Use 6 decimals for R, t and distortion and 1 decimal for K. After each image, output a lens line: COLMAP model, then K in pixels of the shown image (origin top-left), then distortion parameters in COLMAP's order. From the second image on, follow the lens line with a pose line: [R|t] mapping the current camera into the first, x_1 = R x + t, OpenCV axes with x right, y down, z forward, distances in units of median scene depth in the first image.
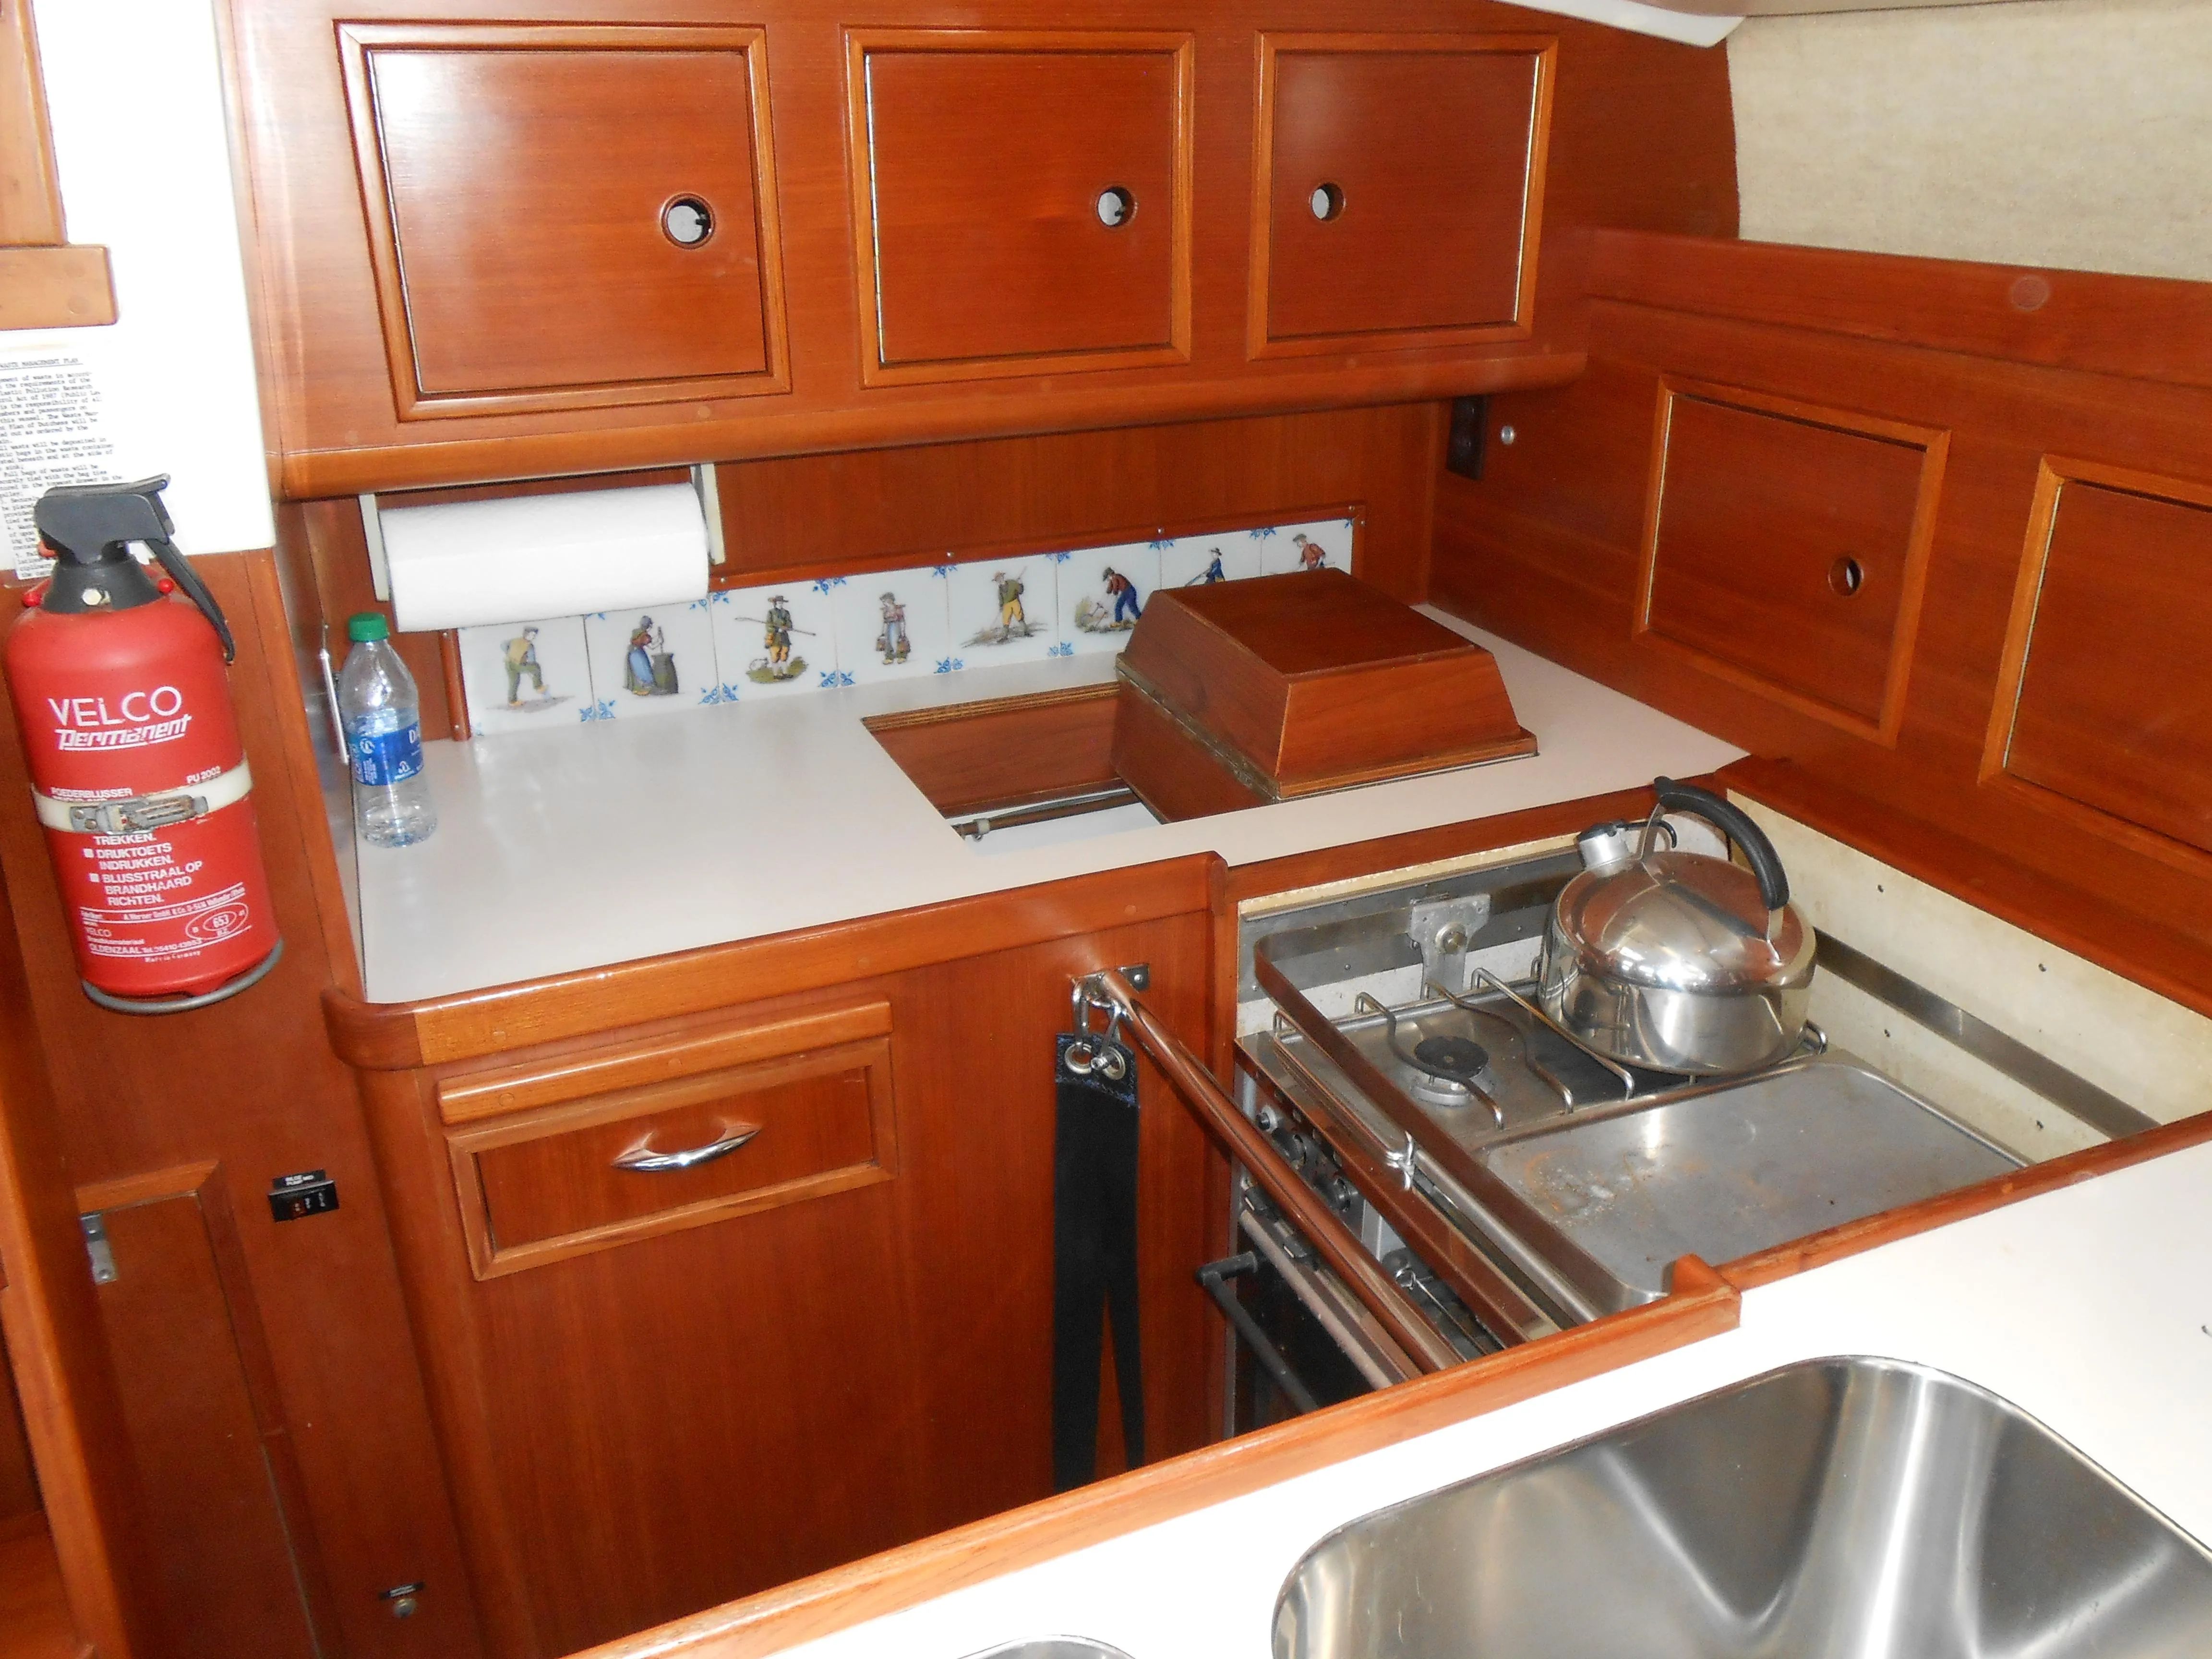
lens RADIAL K [[1744.5, 0, 1097.7], [0, 1744.5, 817.2], [0, 0, 1]] dist [-0.029289, 0.070409]
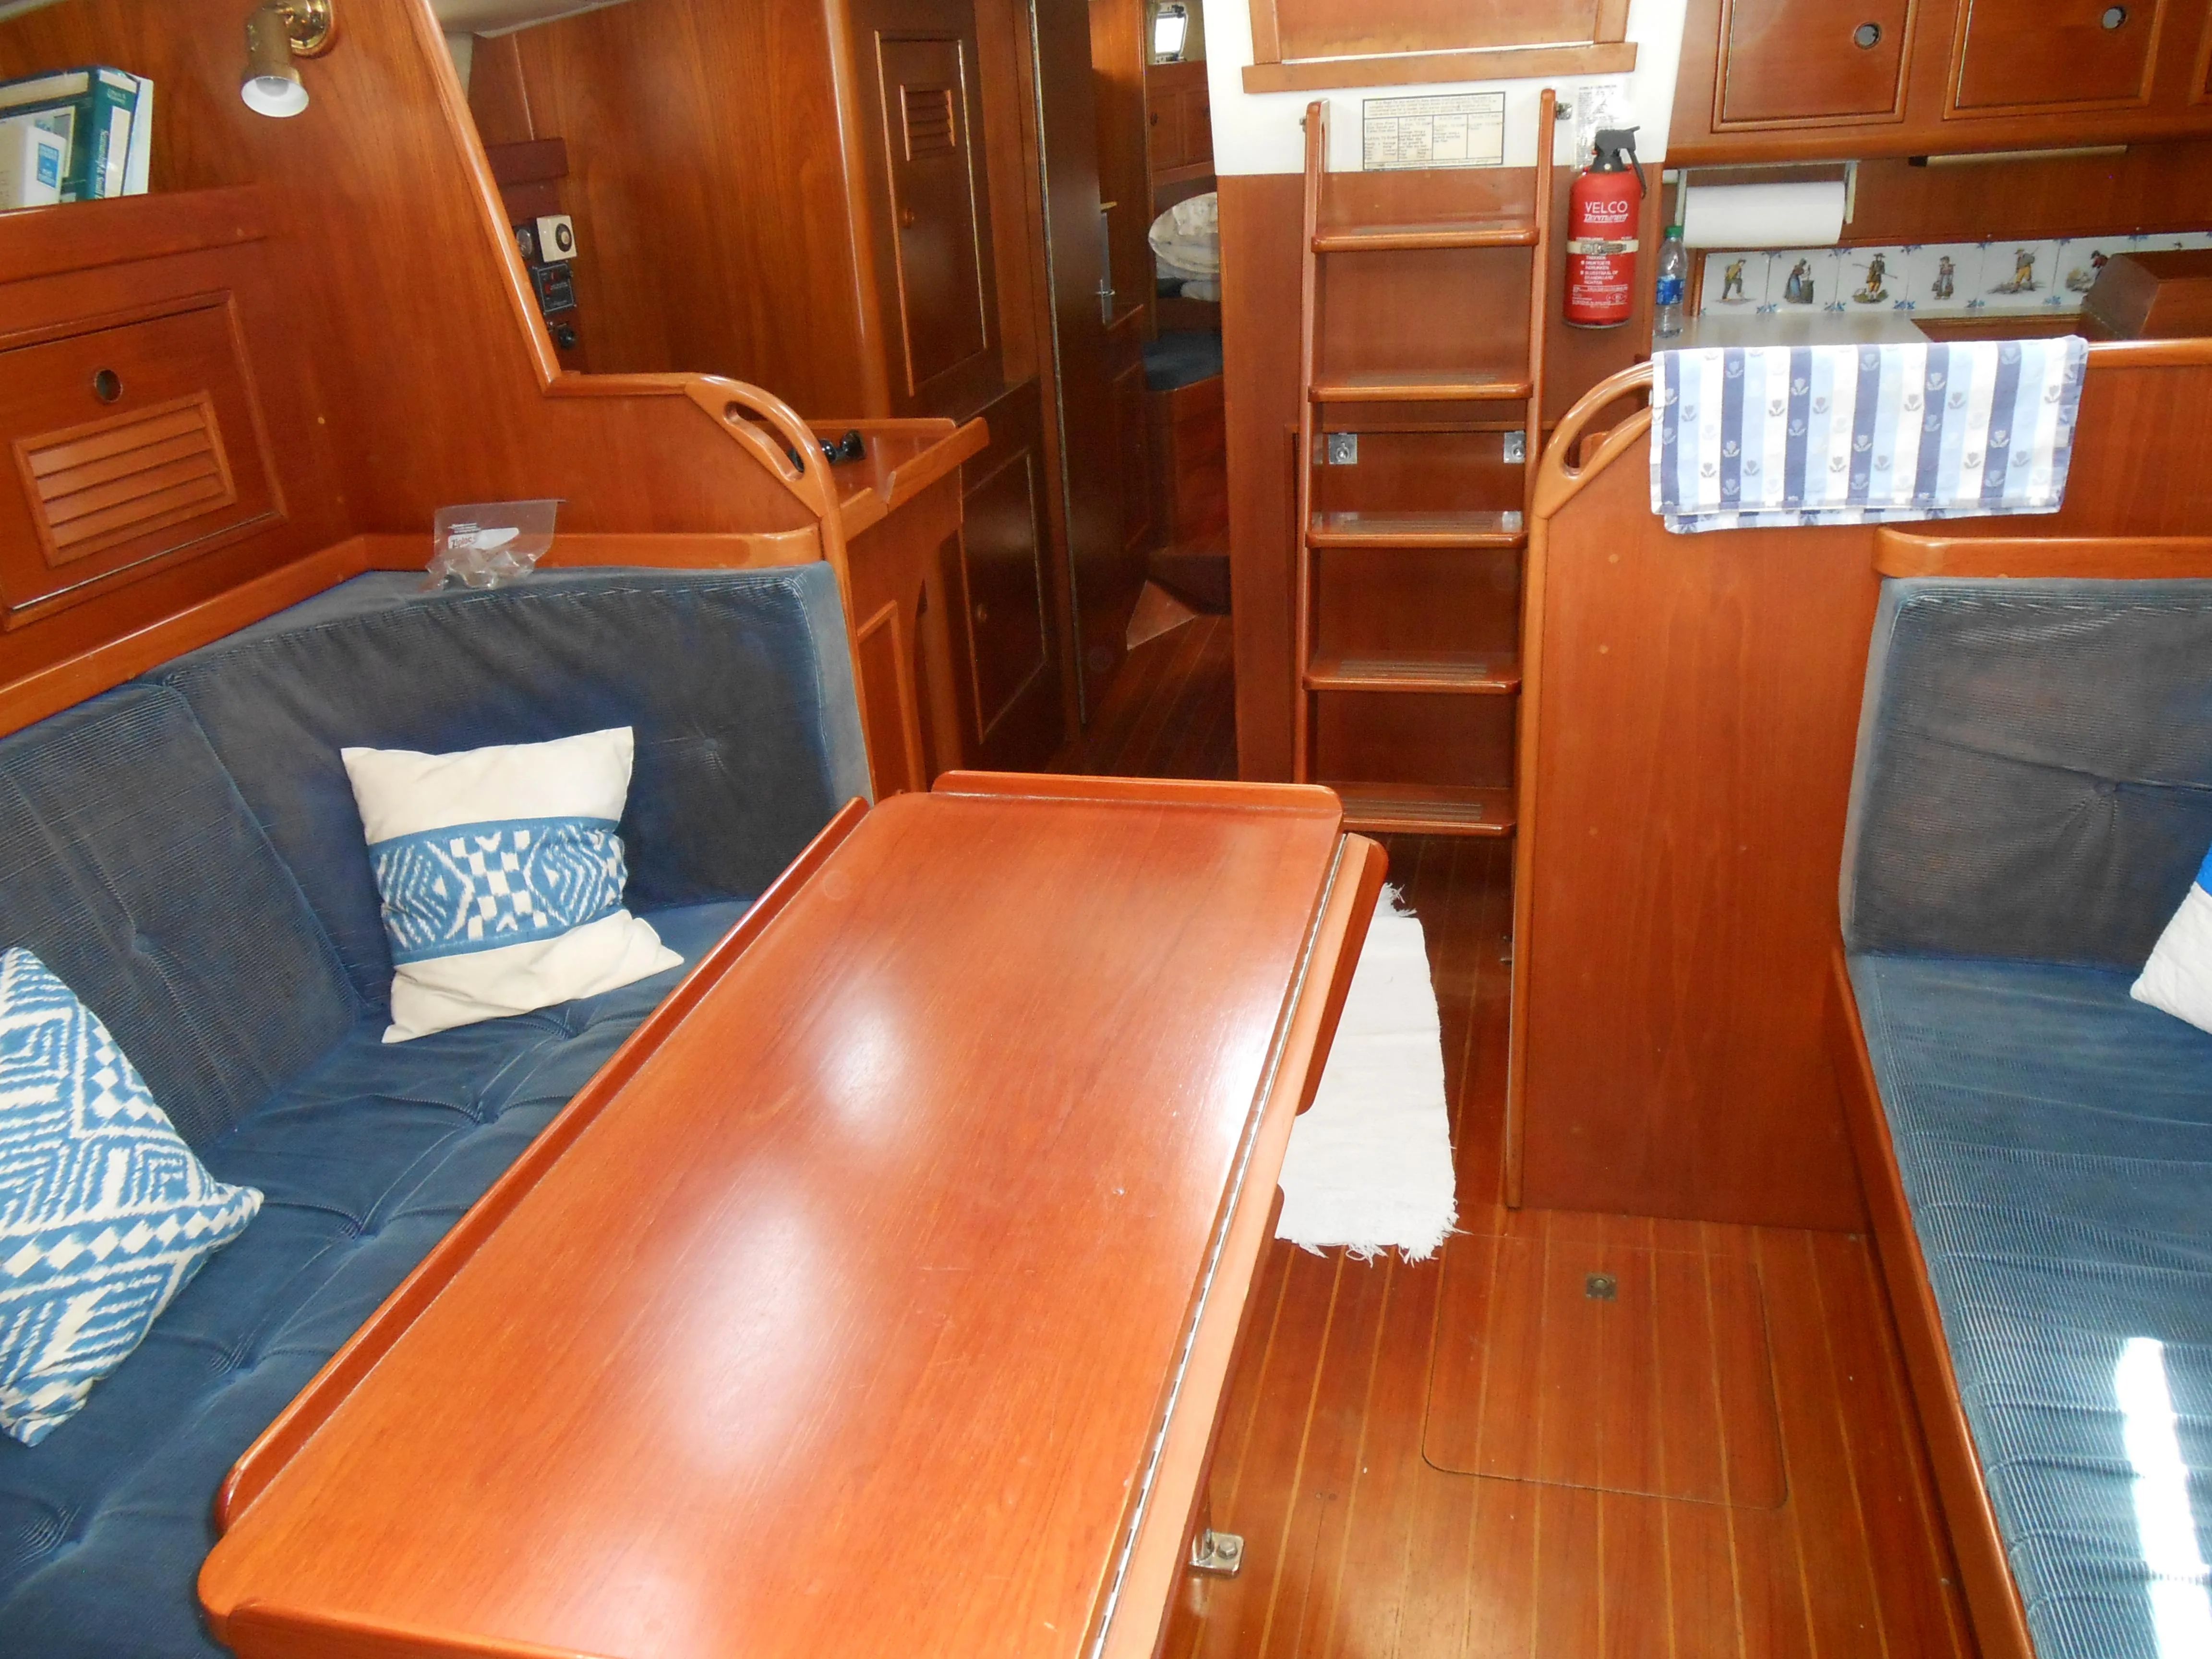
lens RADIAL K [[1744.5, 0, 1097.7], [0, 1744.5, 817.2], [0, 0, 1]] dist [-0.029289, 0.070409]
pose [[0.799998, 0.209545, -0.562222, 0.360931], [-0.185840, 0.977490, 0.099883, 0.487805], [0.570497, 0.024577, 0.820932, -1.112242]]
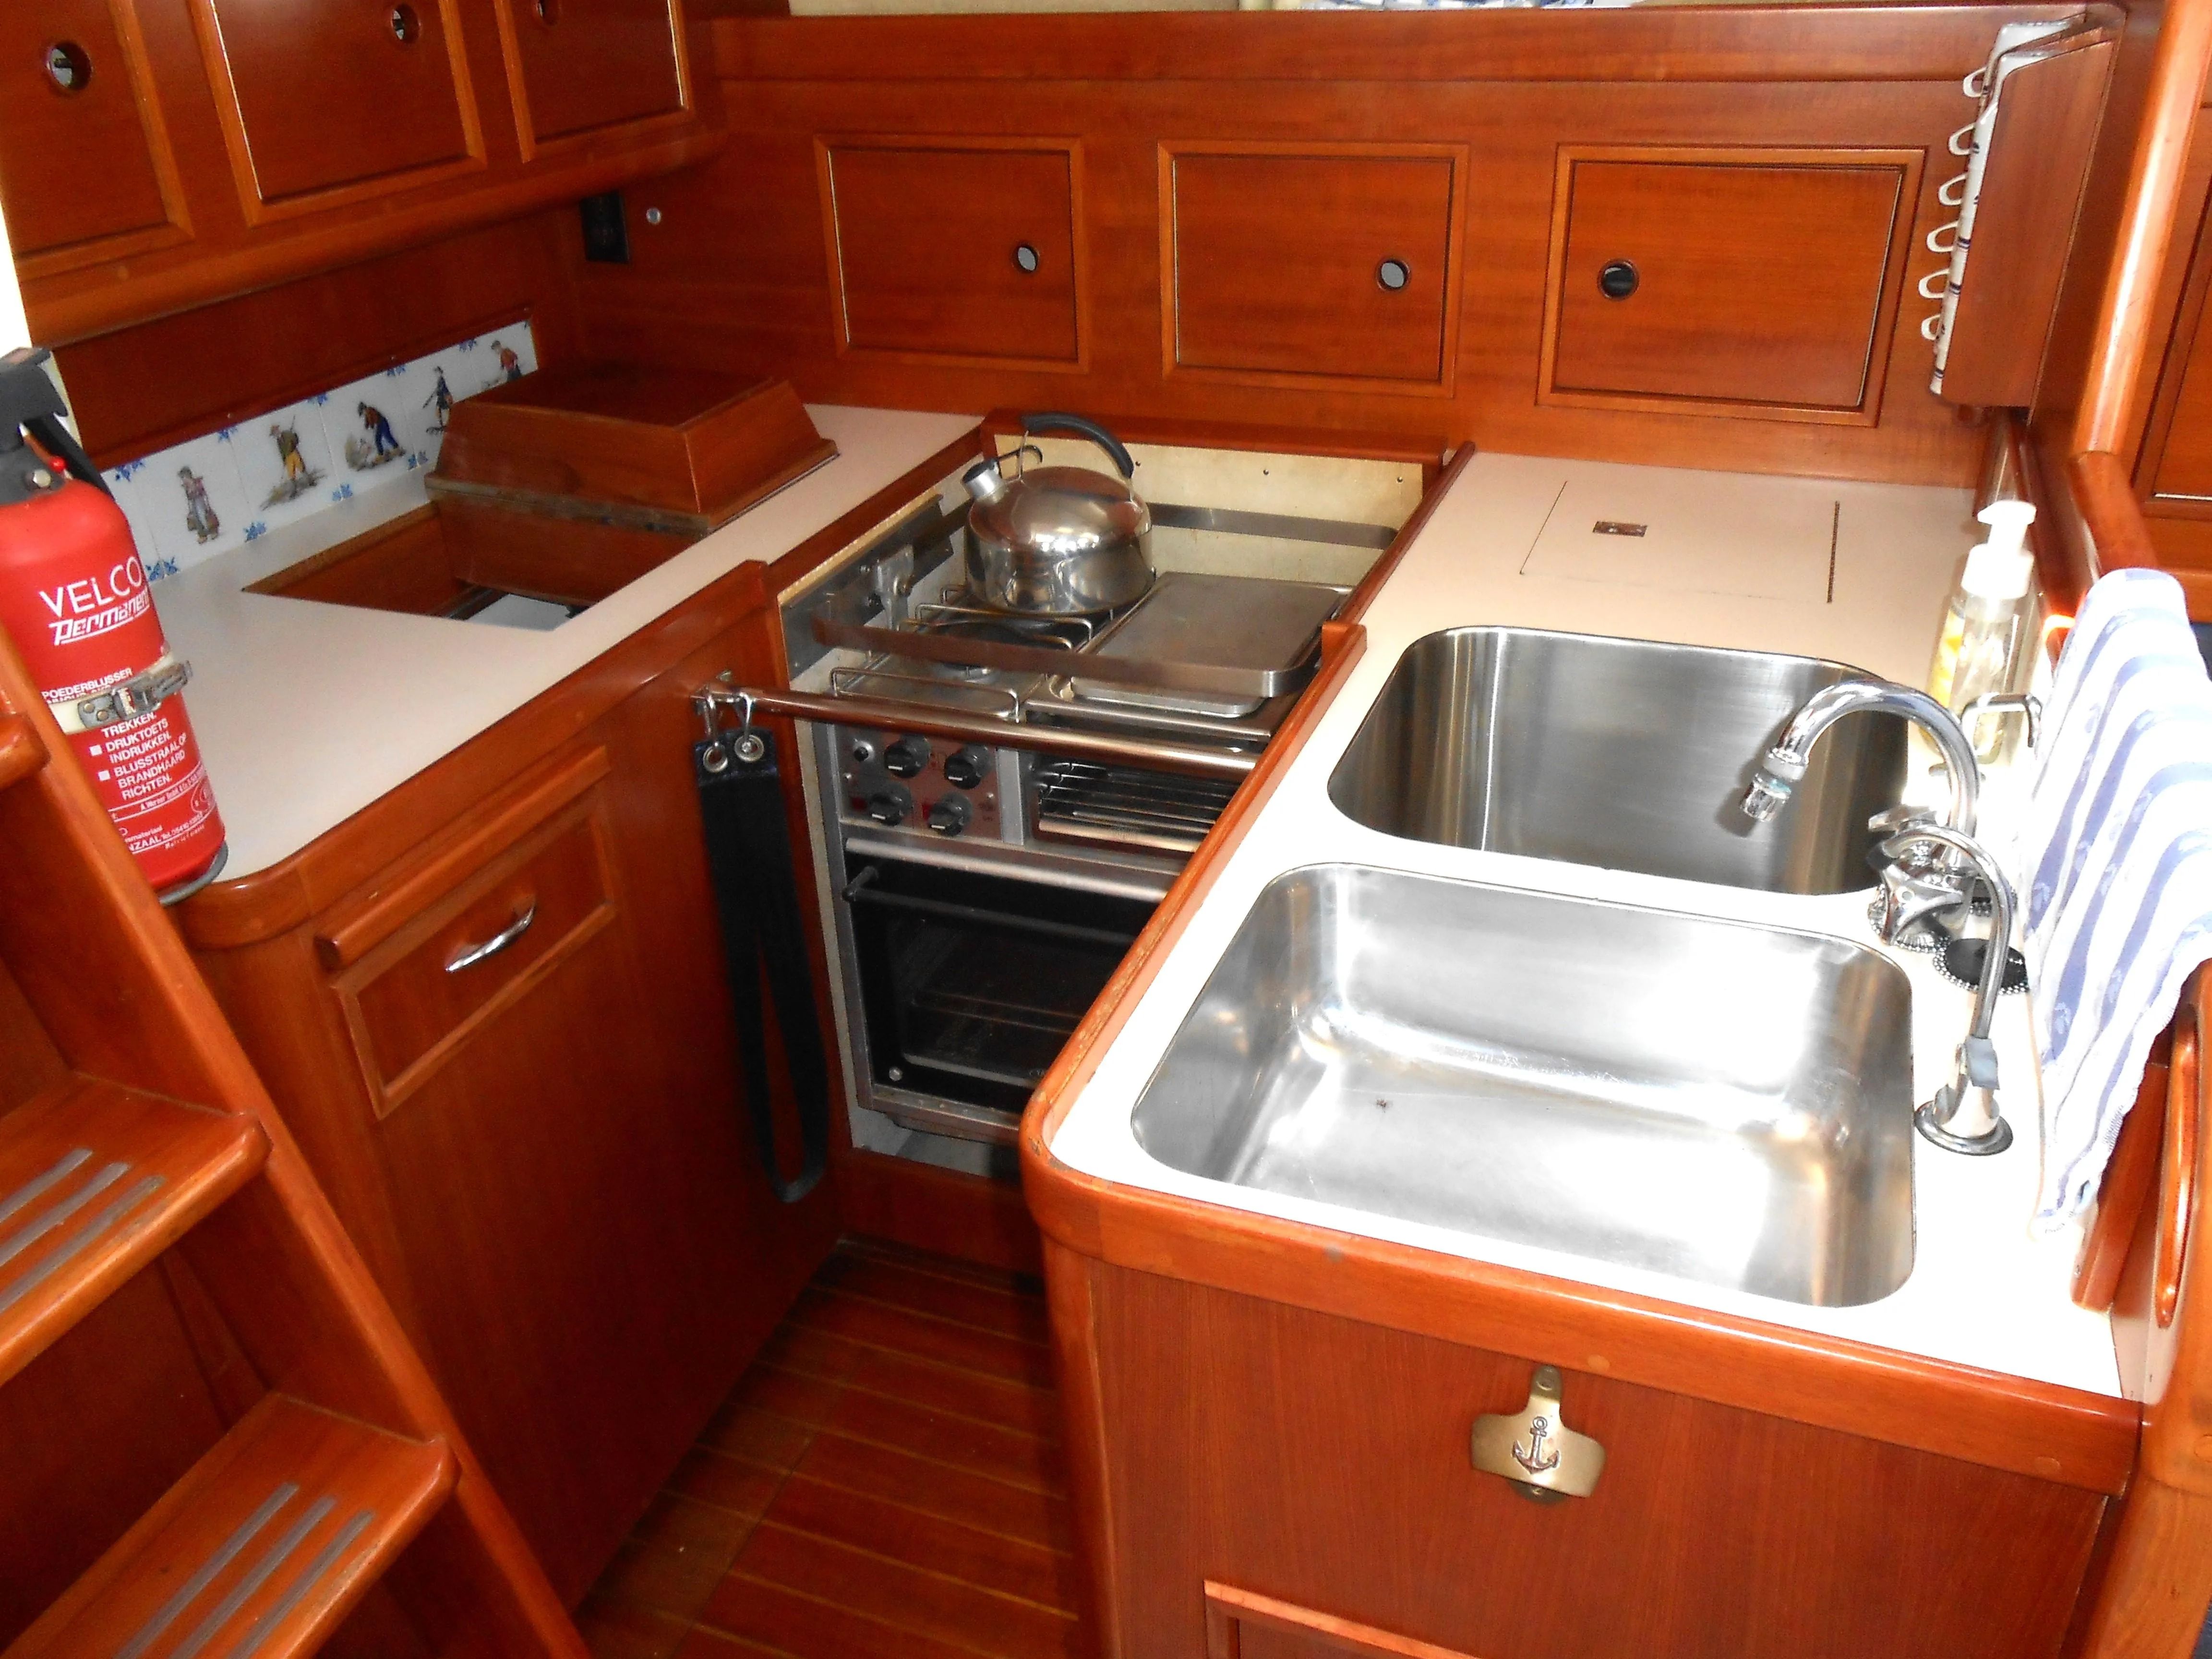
lens RADIAL K [[1765.6, 0, 1106.0], [0, 1765.6, 829.5], [0, 0, 1]] dist [-0.007193, -0.001107]
pose [[0.692131, -0.358099, 0.626674, -0.523194], [0.305435, 0.931986, 0.195223, 0.026735], [-0.653961, 0.056288, 0.754432, -0.063174]]
